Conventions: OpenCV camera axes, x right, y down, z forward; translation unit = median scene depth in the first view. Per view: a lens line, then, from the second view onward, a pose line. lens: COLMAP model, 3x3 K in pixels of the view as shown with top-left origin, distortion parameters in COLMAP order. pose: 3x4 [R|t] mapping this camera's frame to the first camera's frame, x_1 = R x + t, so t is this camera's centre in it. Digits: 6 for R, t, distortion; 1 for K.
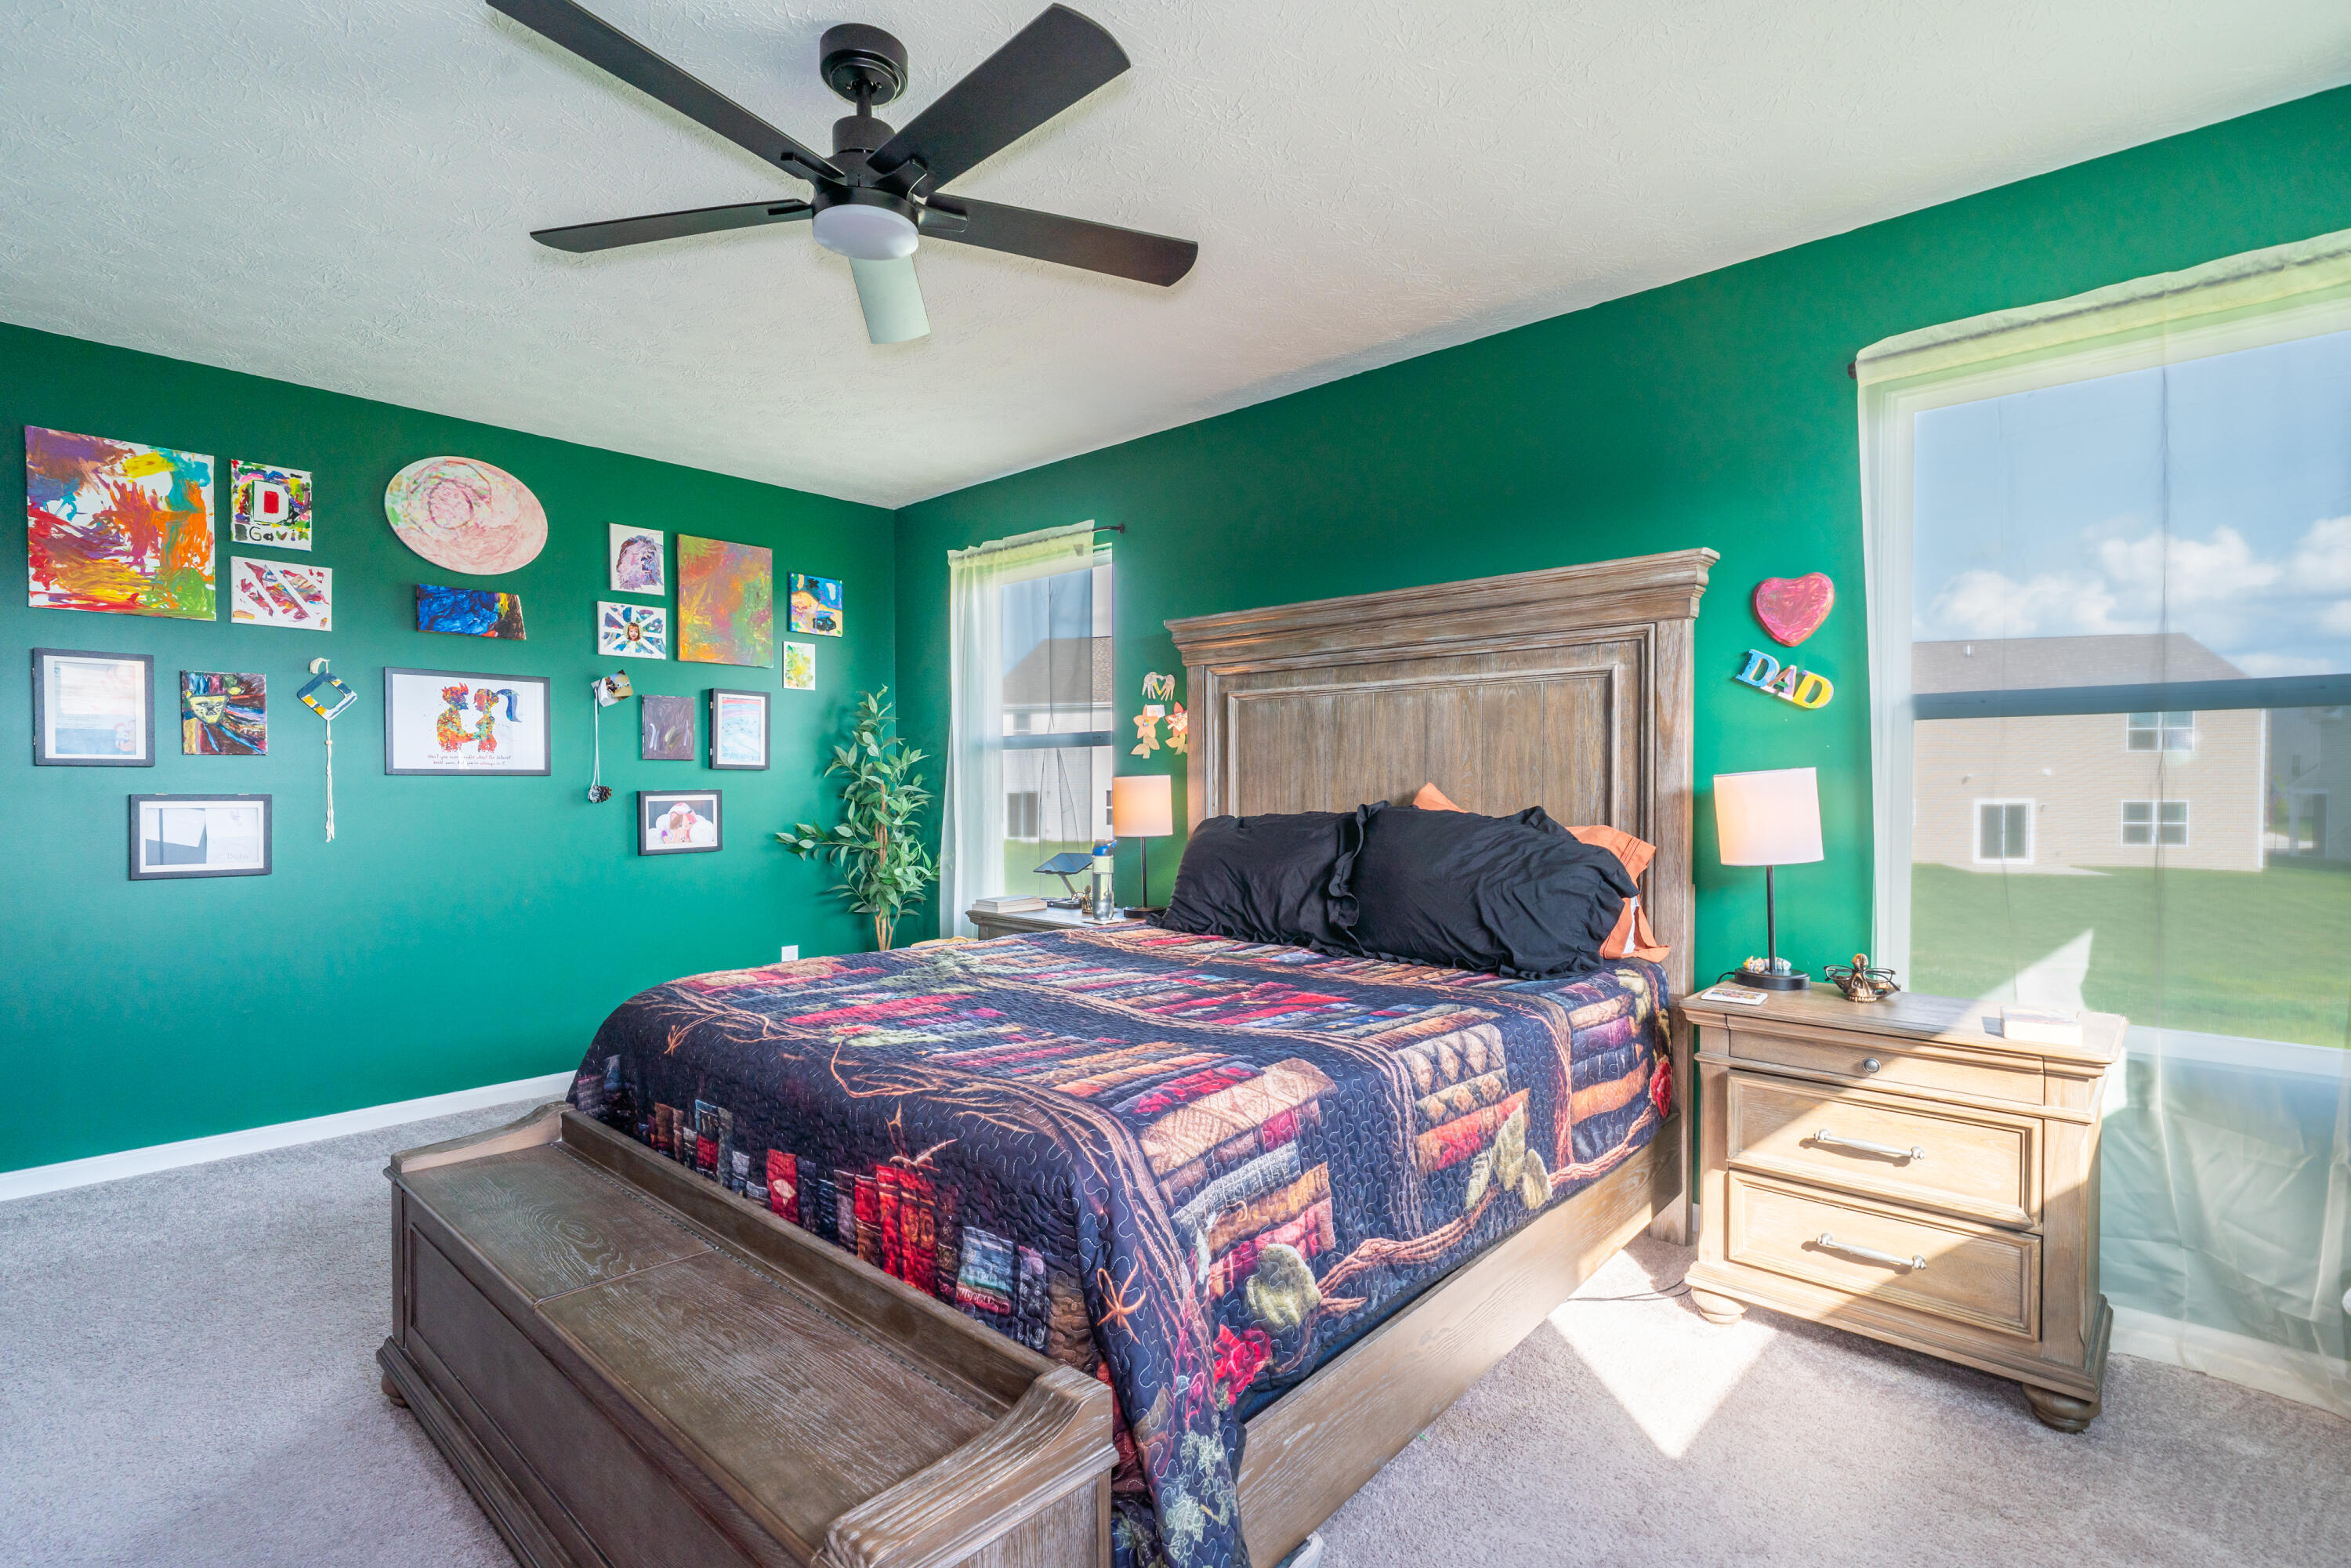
lens RADIAL K [[1082.0, 0, 1168.5], [0, 1082.0, 786.3], [0, 0, 1]] dist [0.003736, -0.000349]
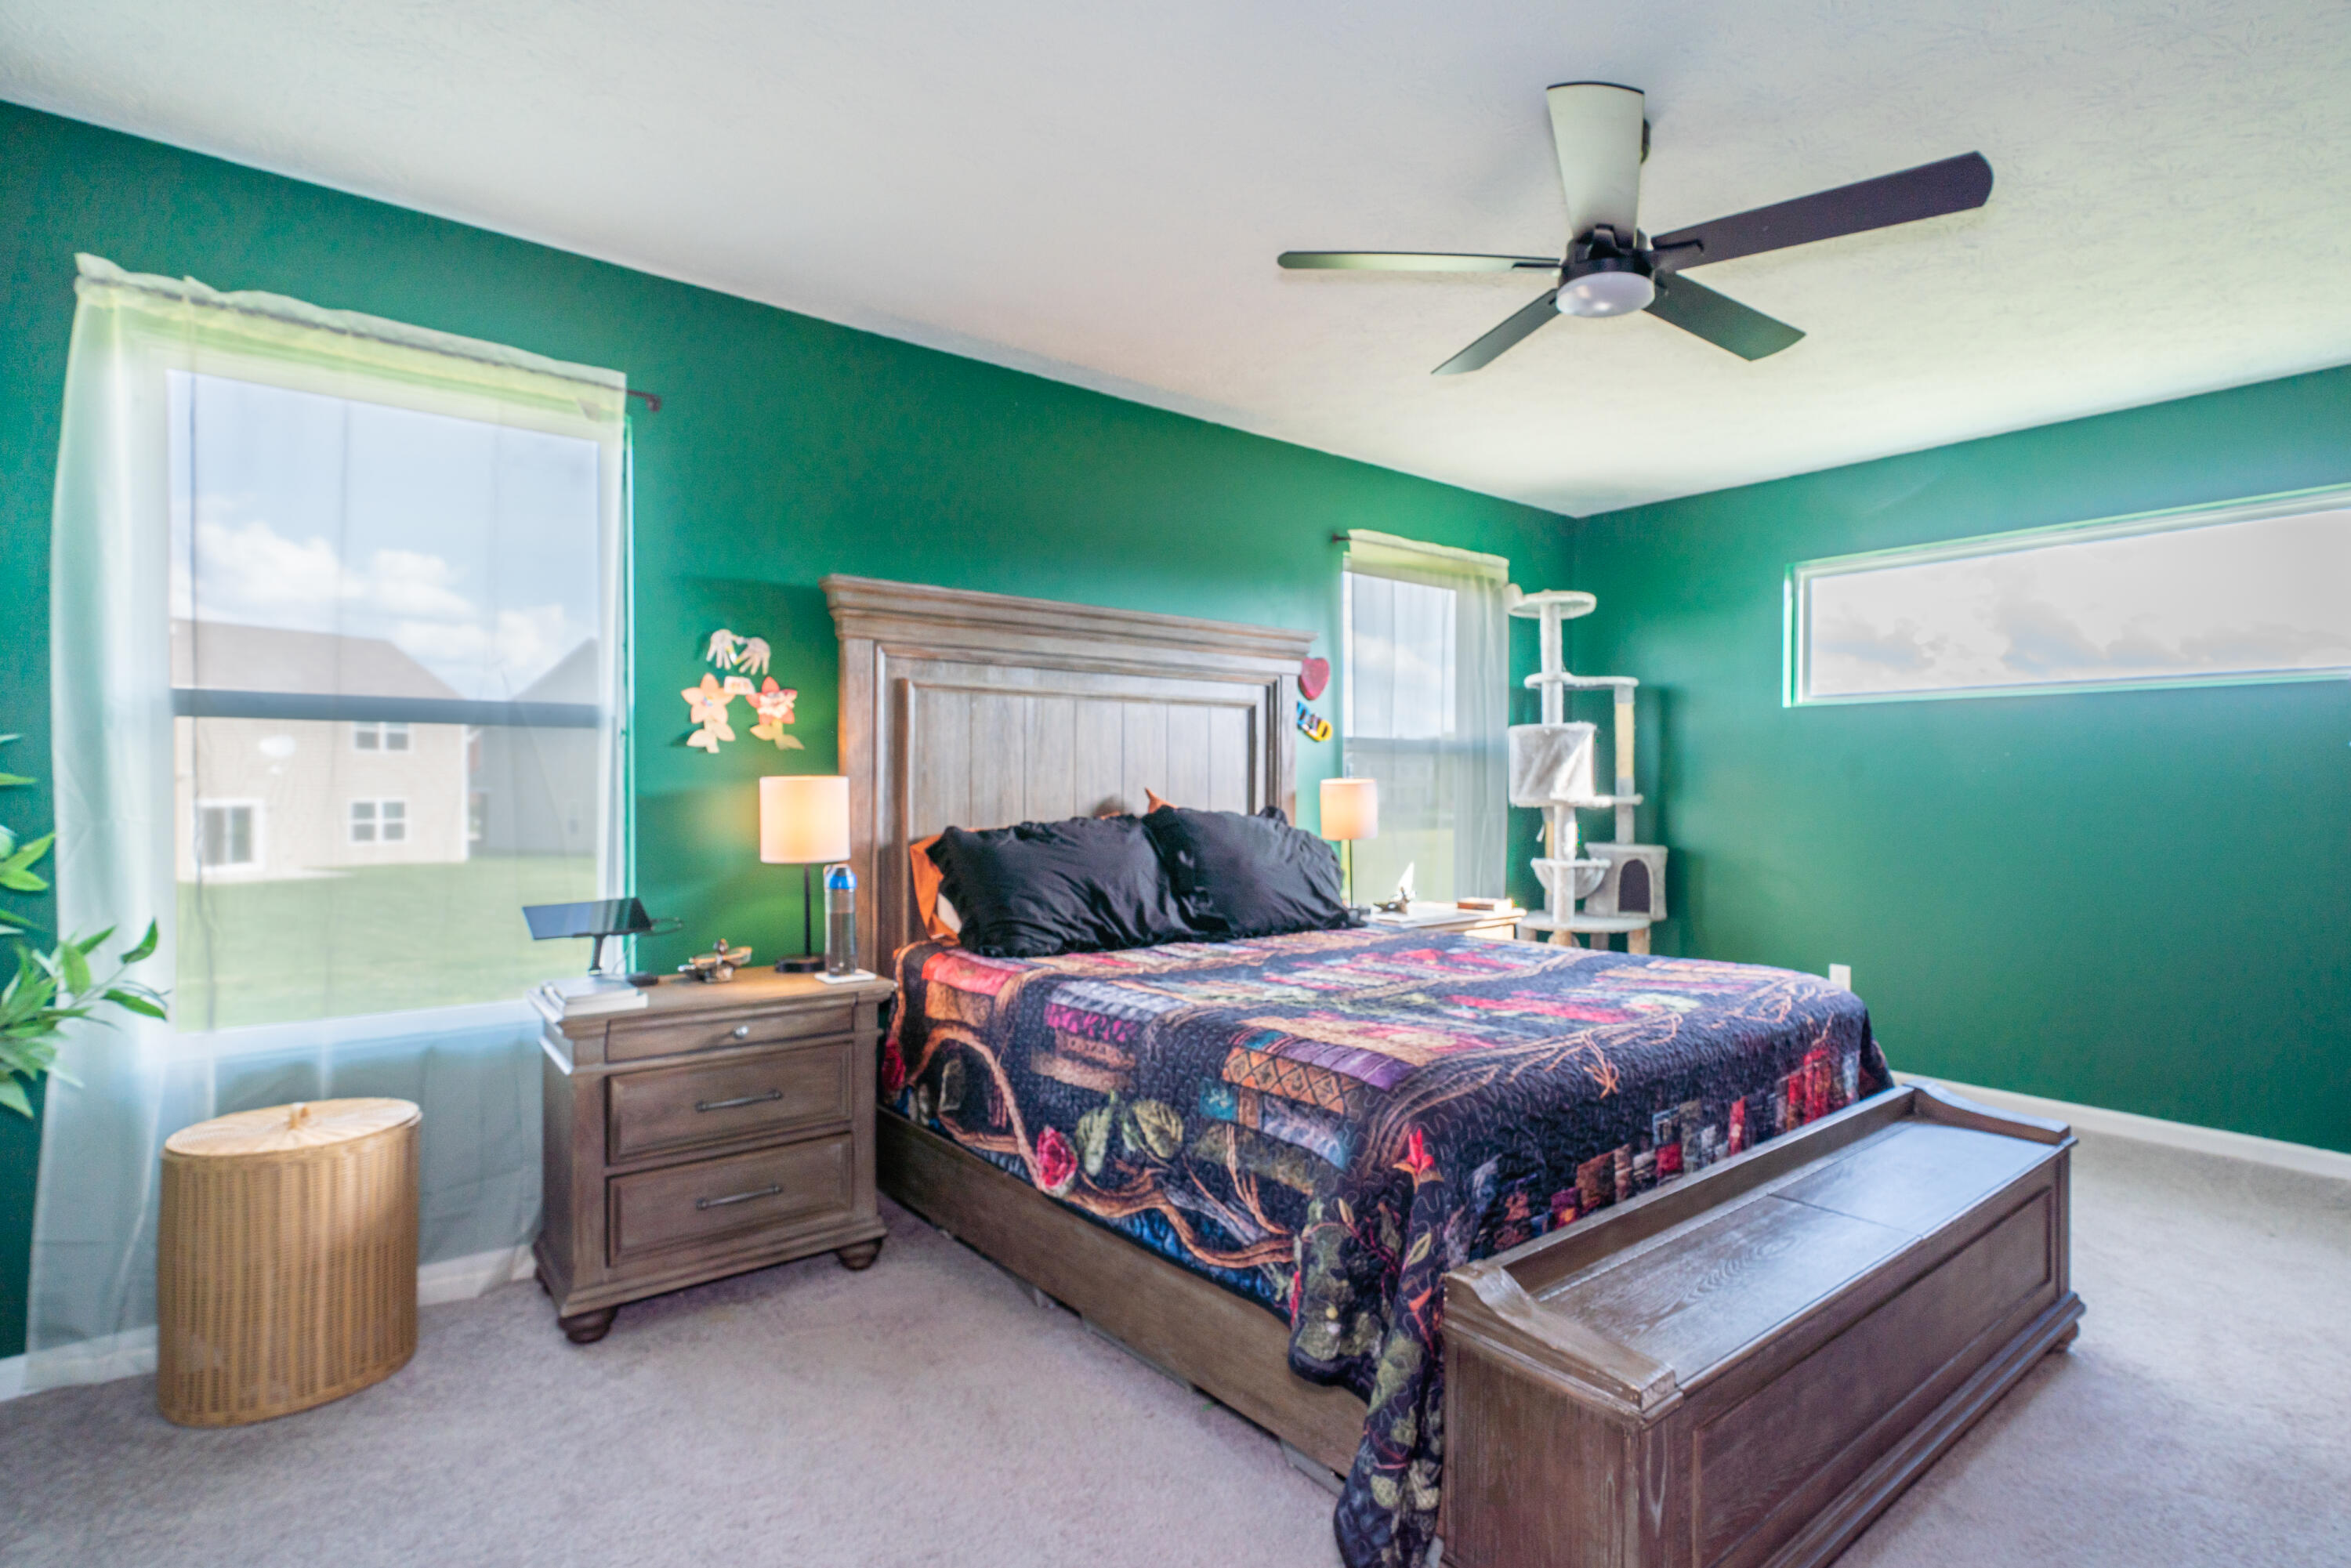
lens RADIAL K [[1091.4, 0, 1164.6], [0, 1091.4, 786.3], [0, 0, 1]] dist [-0.000314, -0.000541]
pose [[0.182993, -0.000286, 0.983114, -0.653989], [0.001350, 0.999999, 0.000039, -0.003264], [-0.983113, 0.001320, 0.182993, 0.580906]]
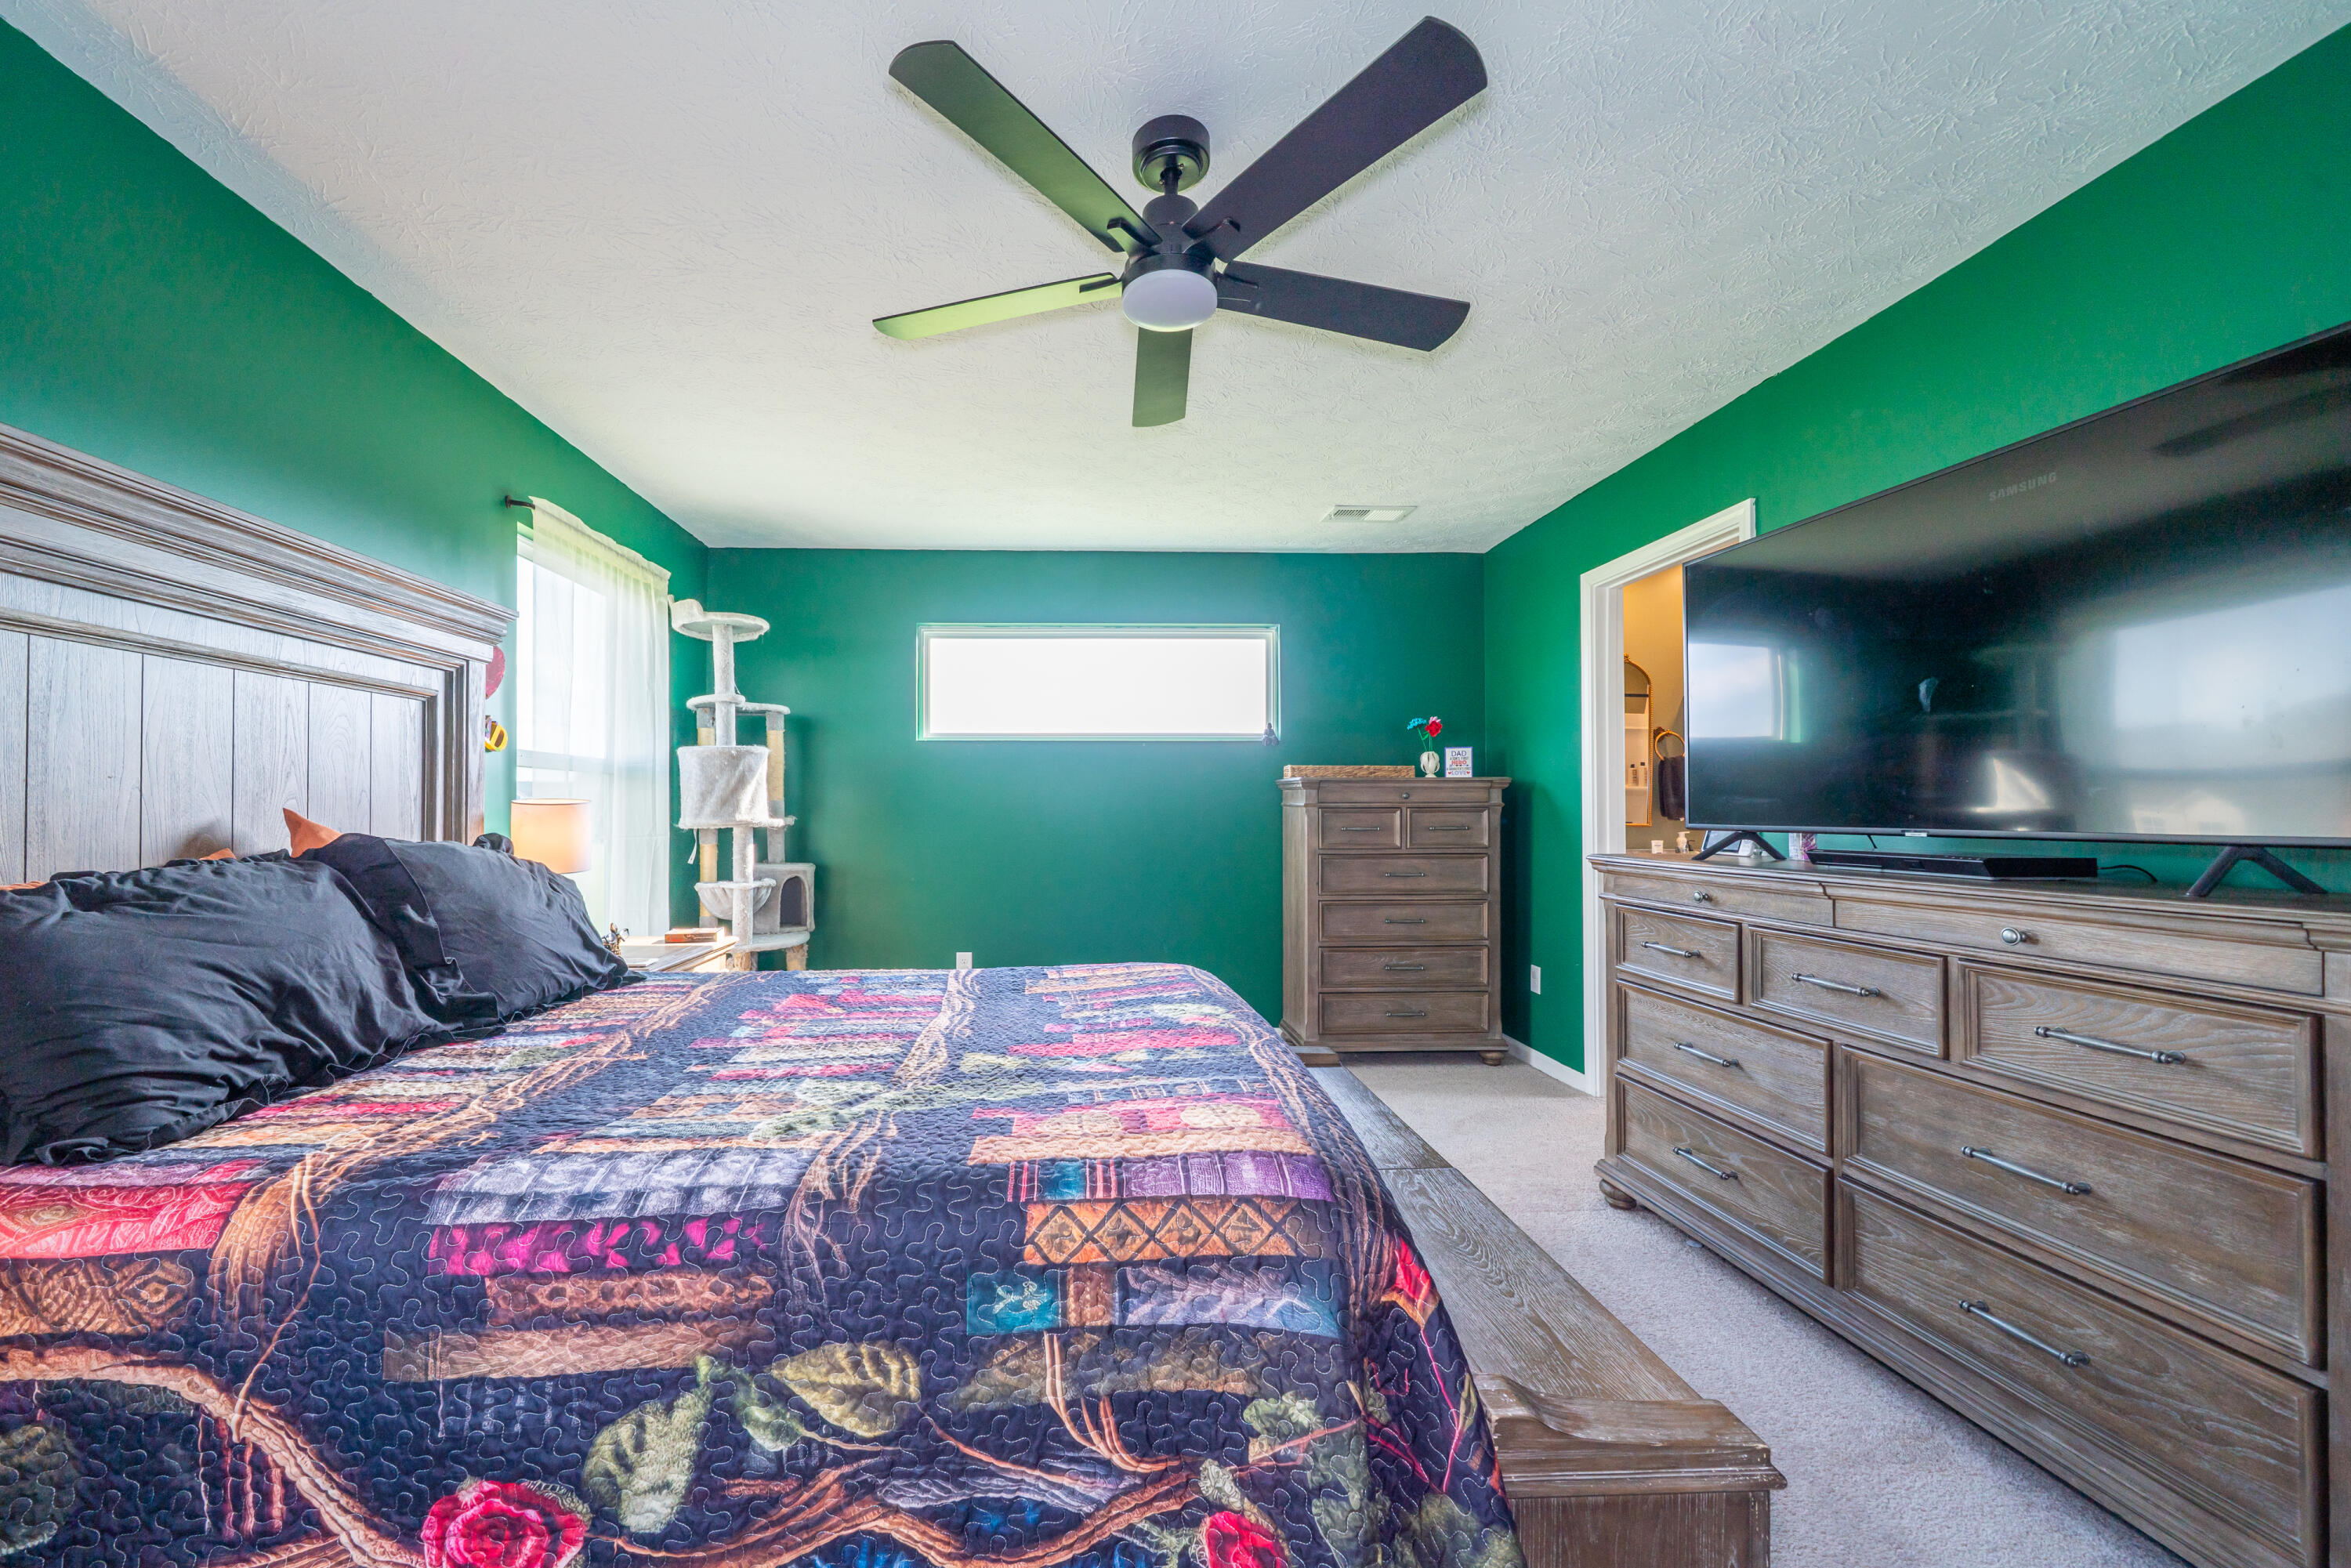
lens RADIAL K [[936.1, 0, 1176.0], [0, 936.1, 794.3], [0, 0, 1]] dist [-0.007208, 0.000086]
pose [[-0.683265, 0.014245, 0.730032, -0.438986], [0.005641, 0.999883, -0.014230, 0.000025], [-0.730149, -0.005605, -0.683265, 0.752996]]
